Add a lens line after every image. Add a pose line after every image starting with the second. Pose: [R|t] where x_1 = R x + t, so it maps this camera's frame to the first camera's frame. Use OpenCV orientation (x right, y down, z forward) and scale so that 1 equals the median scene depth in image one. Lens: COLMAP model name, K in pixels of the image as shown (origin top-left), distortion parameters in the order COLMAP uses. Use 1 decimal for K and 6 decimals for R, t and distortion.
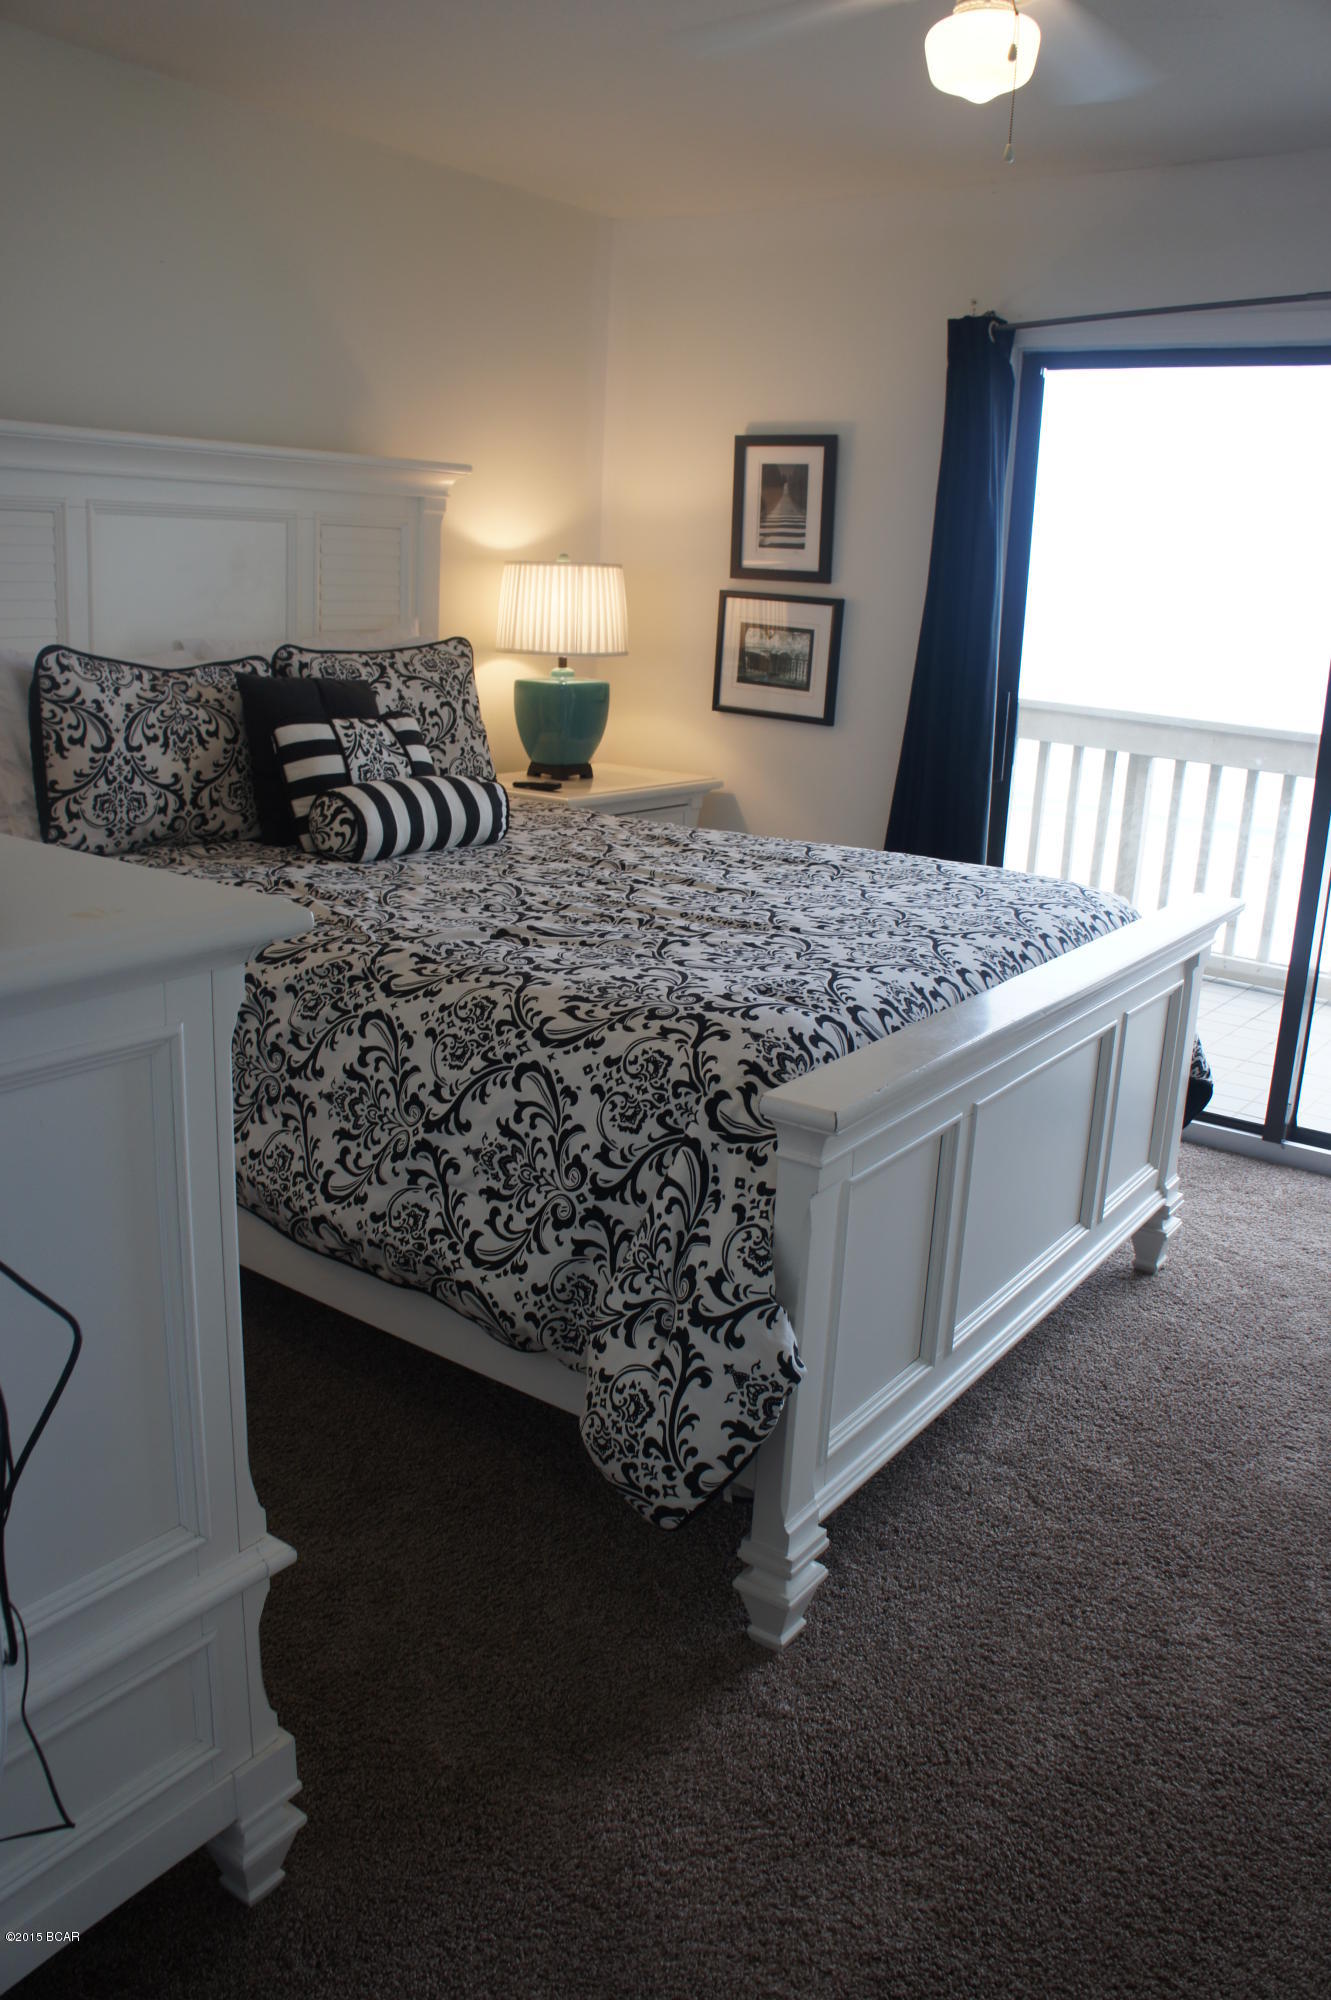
lens RADIAL K [[1584.9, 0, 665.5], [0, 1584.9, 1000.0], [0, 0, 1]] dist [-0.177336, 0.131974]
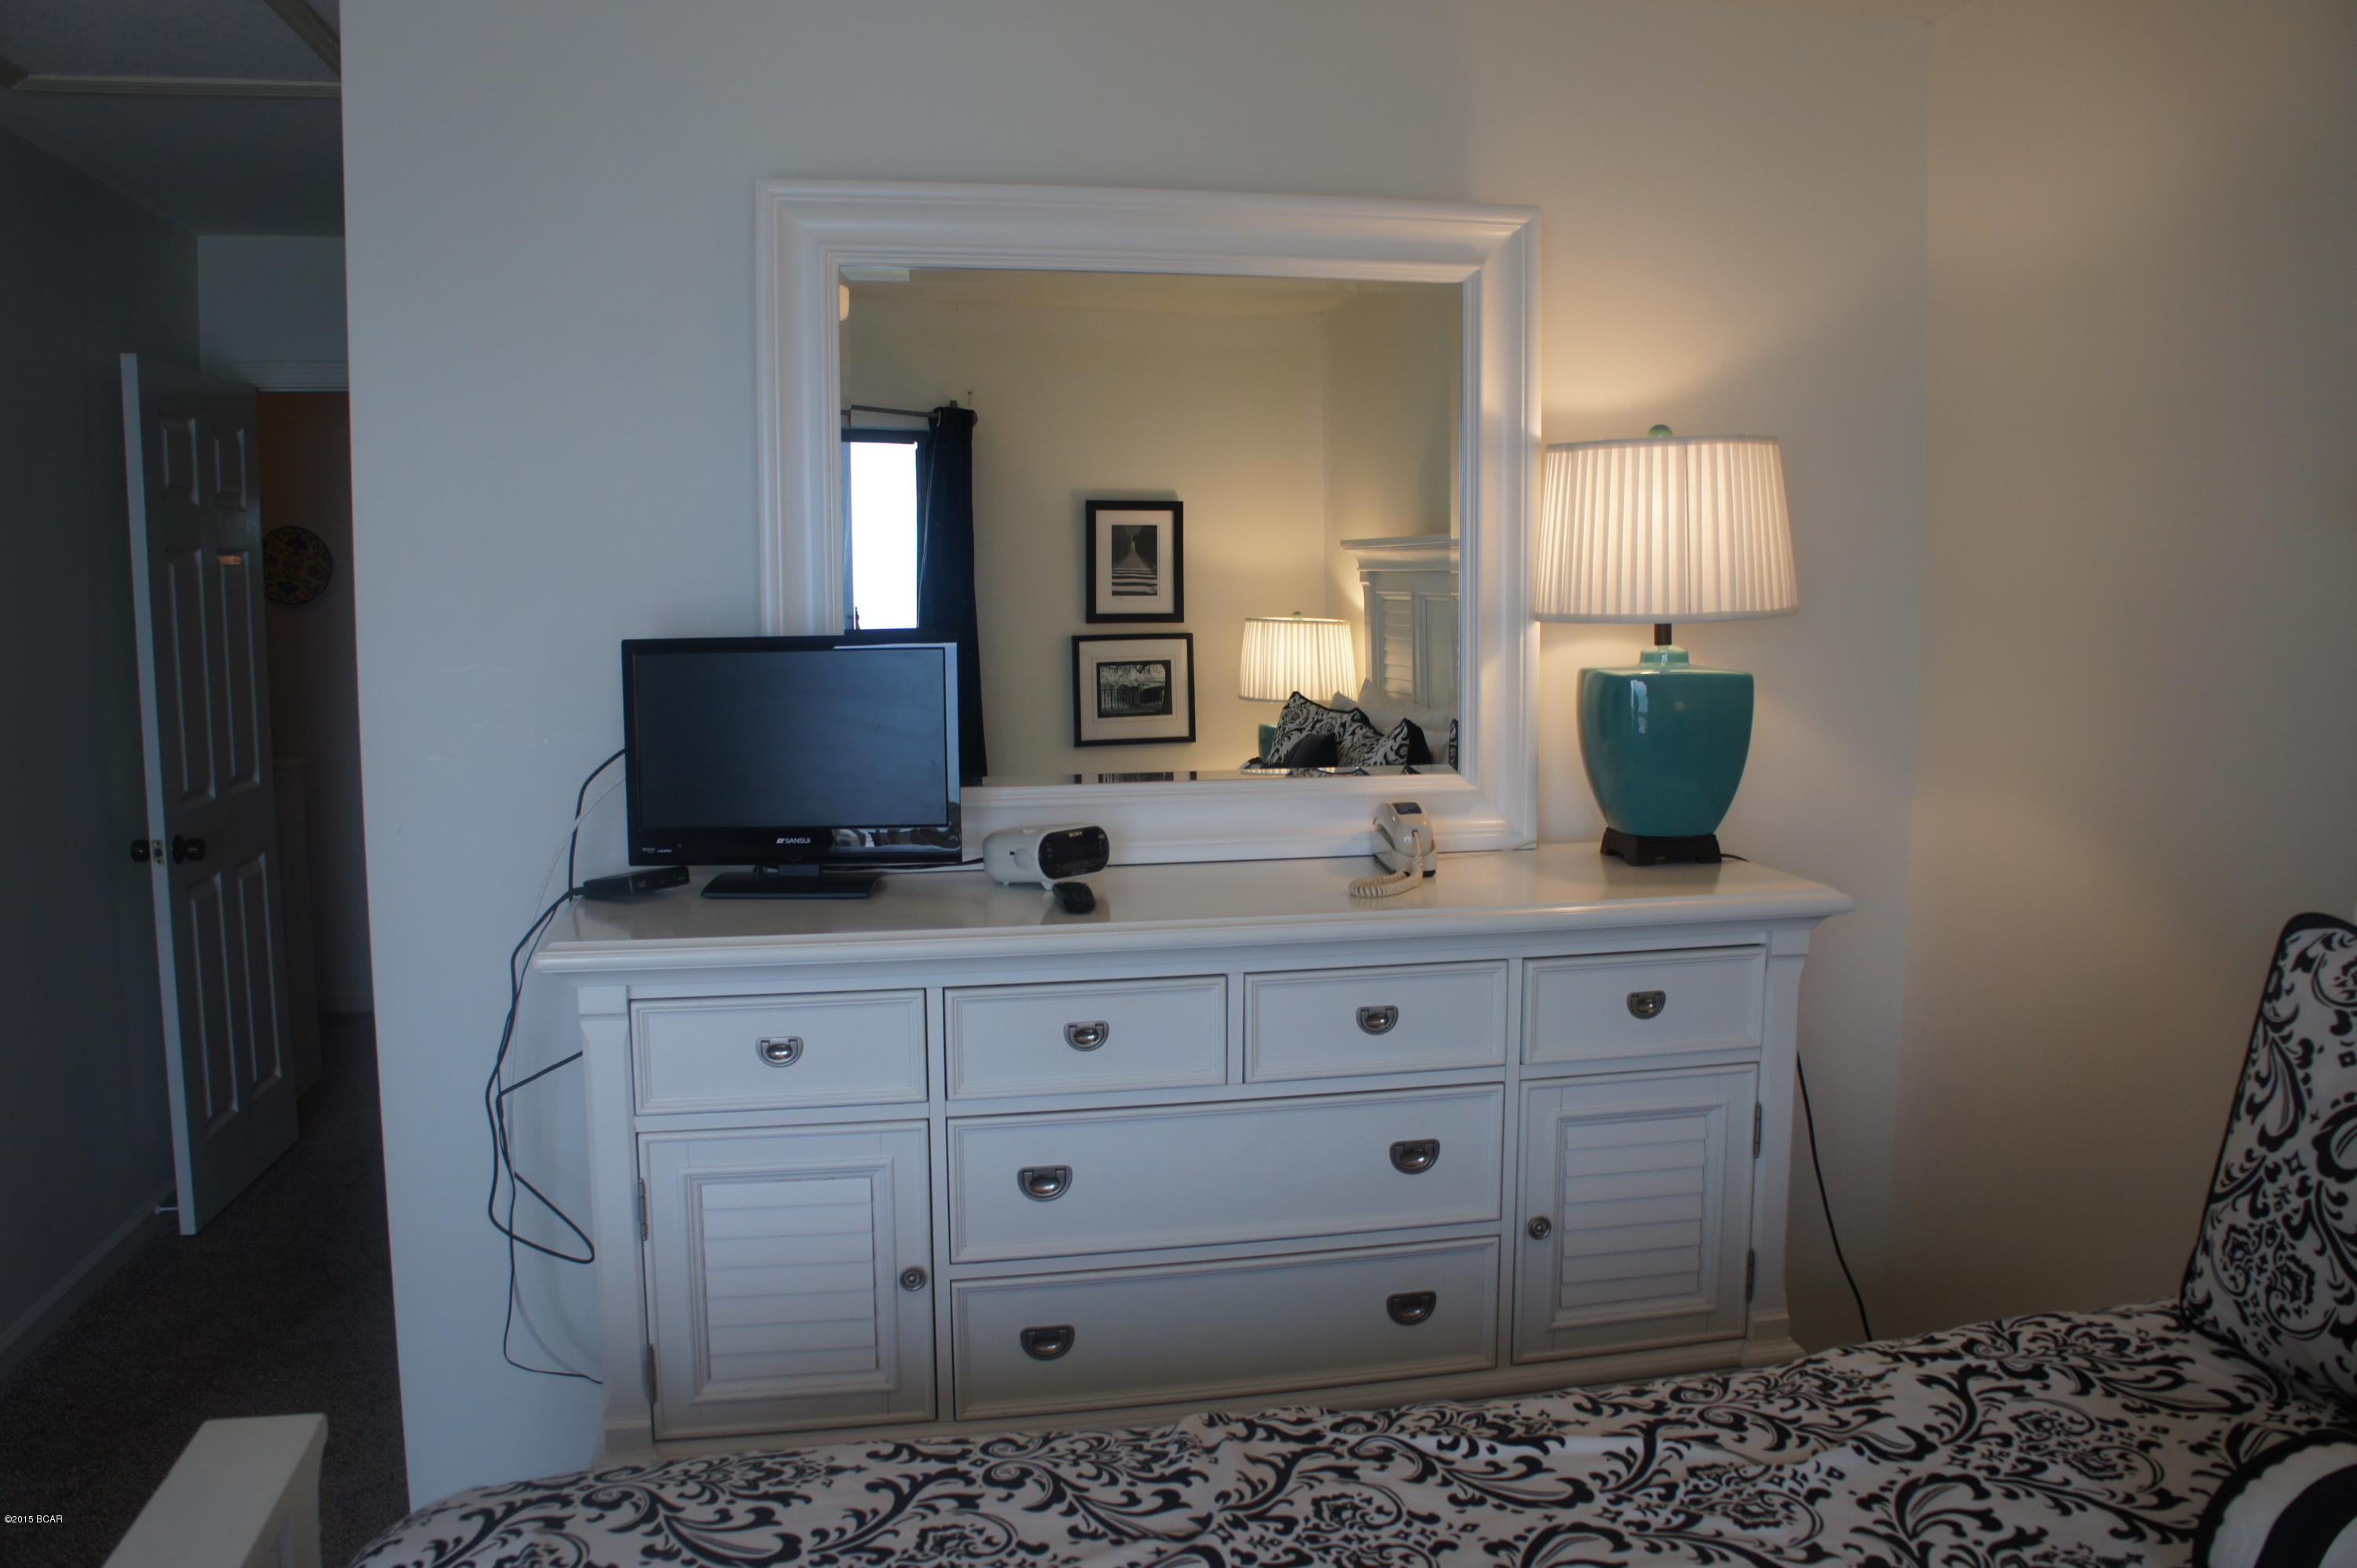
lens RADIAL K [[1867.7, 0, 1187.0], [0, 1867.7, 802.5], [0, 0, 1]] dist [-0.177336, 0.131974]
pose [[-0.673490, 0.044852, -0.737835, 0.236369], [-0.220710, 0.940424, 0.258630, -0.311918], [0.705478, 0.337032, -0.623466, 1.026522]]
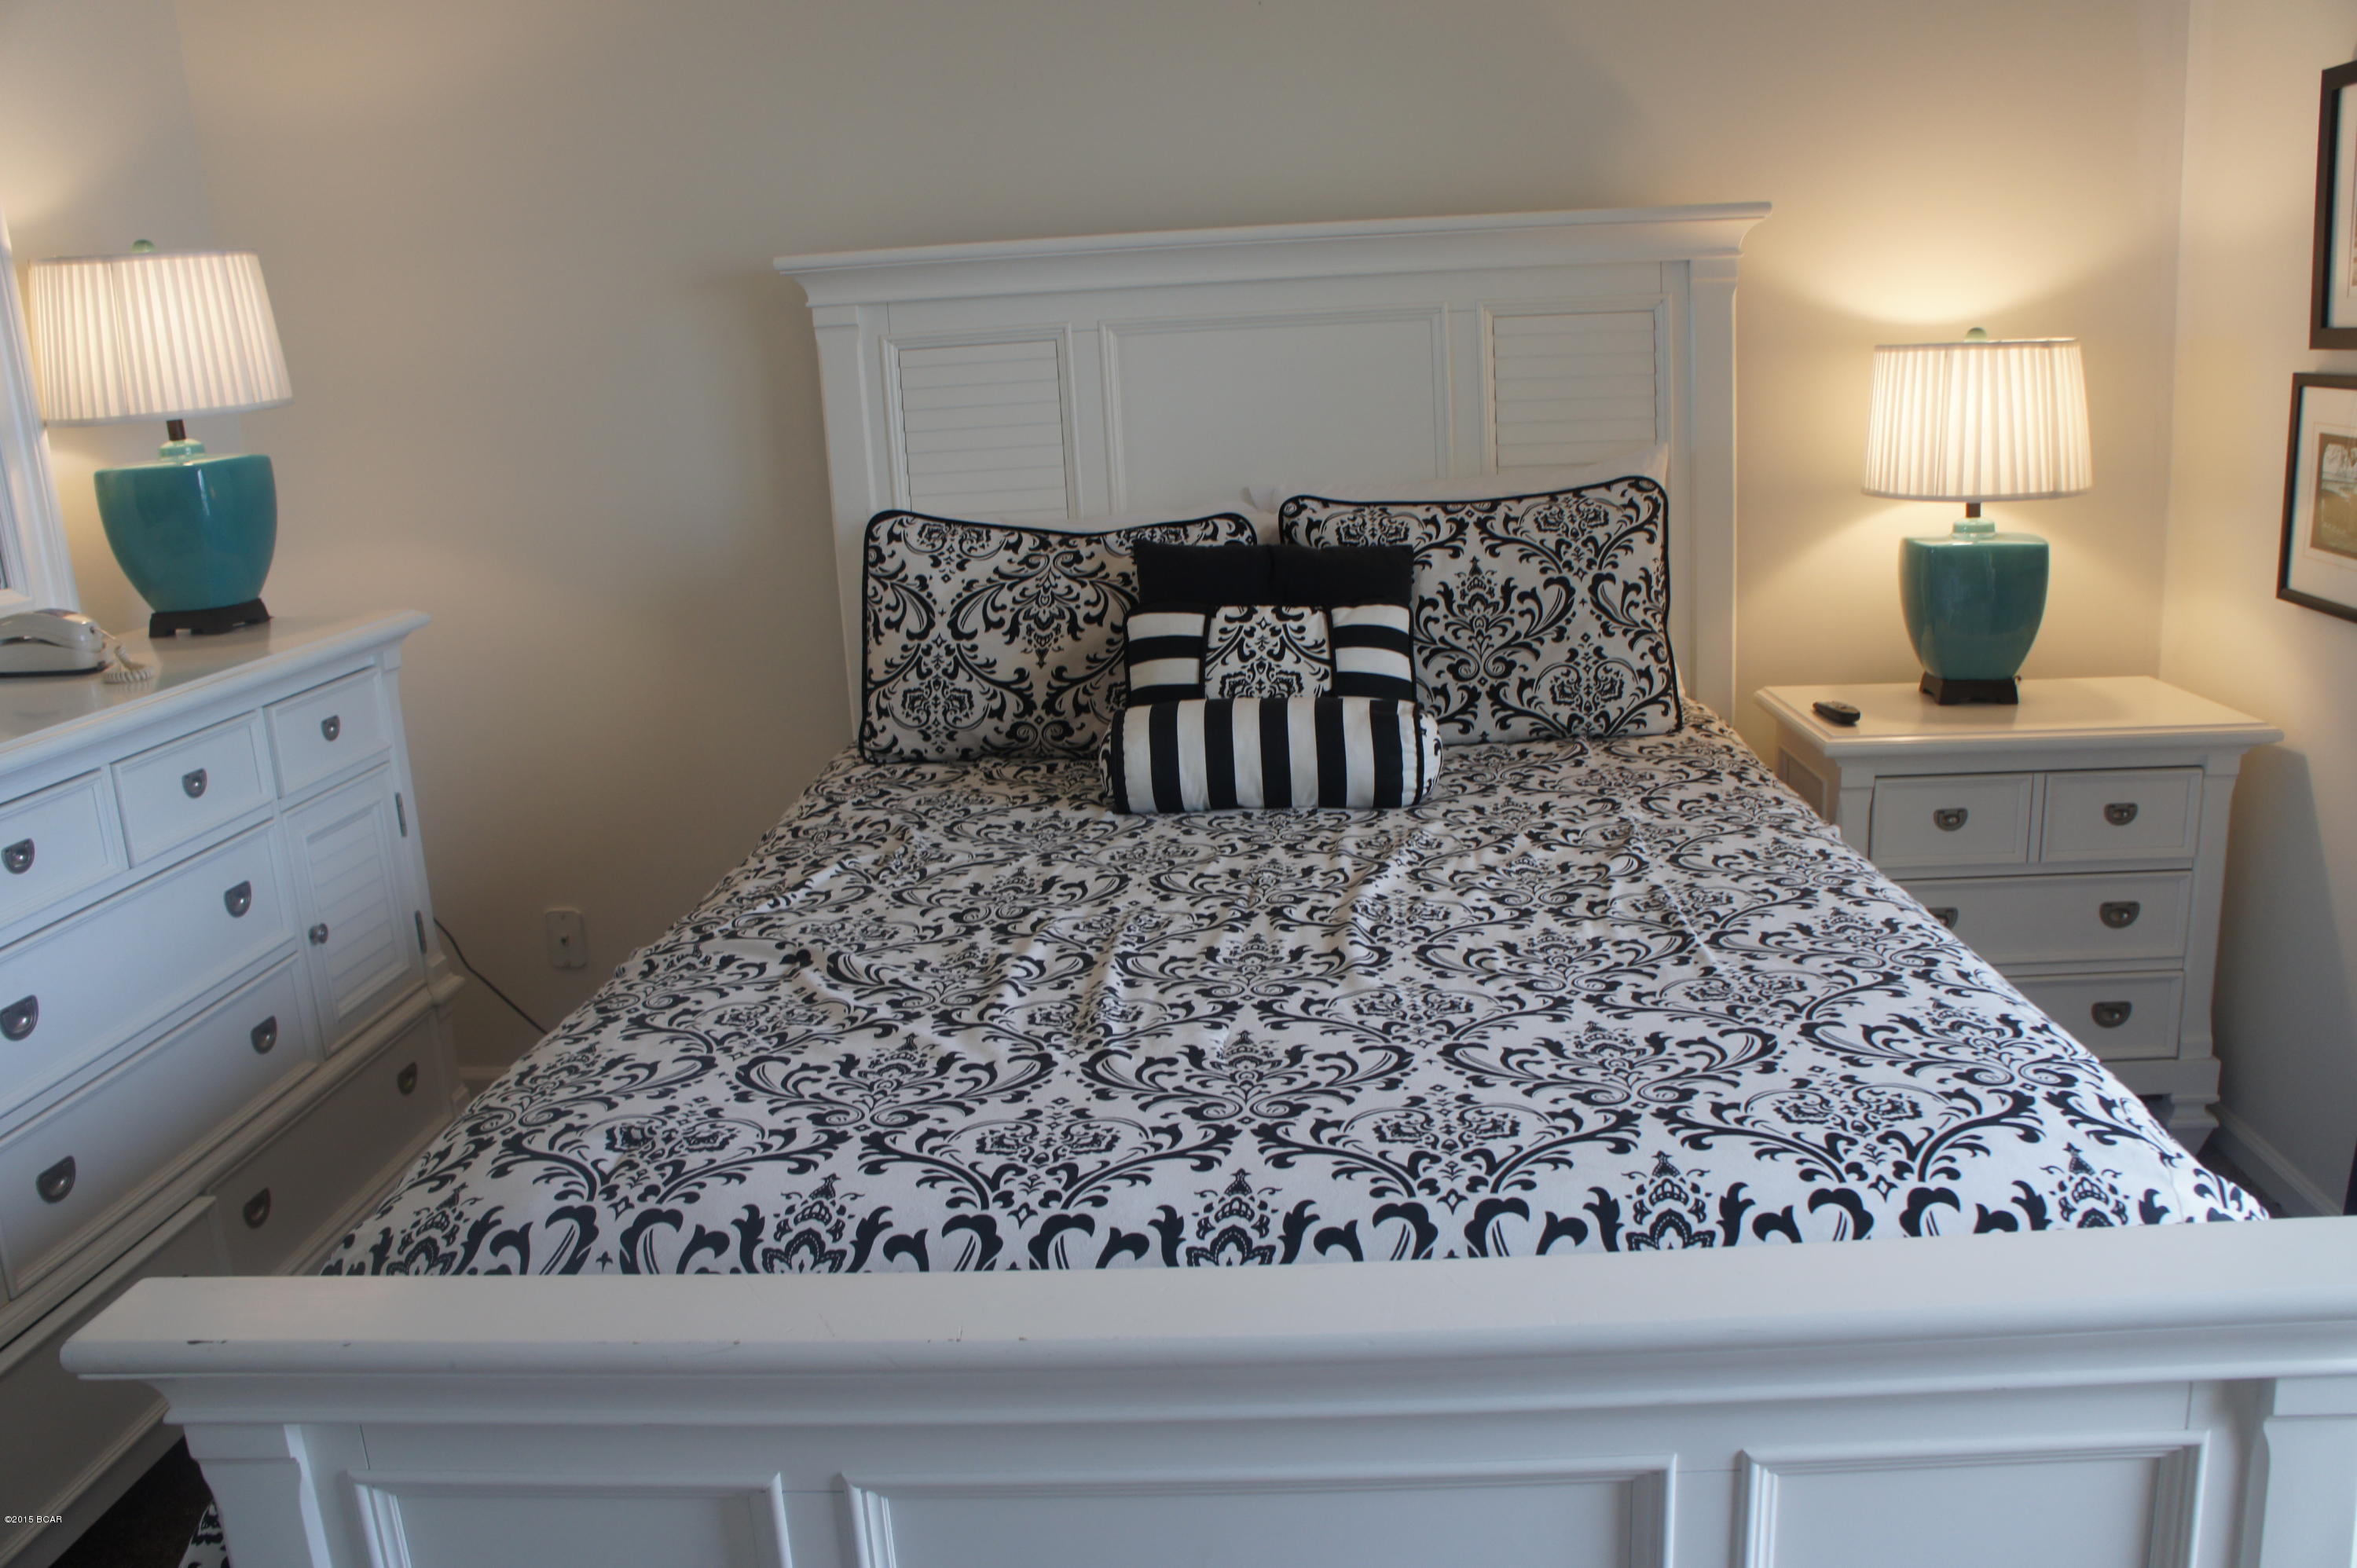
lens RADIAL K [[1853.5, 0, 1183.2], [0, 1853.5, 824.1], [0, 0, 1]] dist [-0.186343, 0.138009]
pose [[0.528502, 0.139772, -0.837347, 0.532912], [-0.145799, 0.986642, 0.072670, -0.148904], [0.836319, 0.083678, 0.541820, 0.567571]]
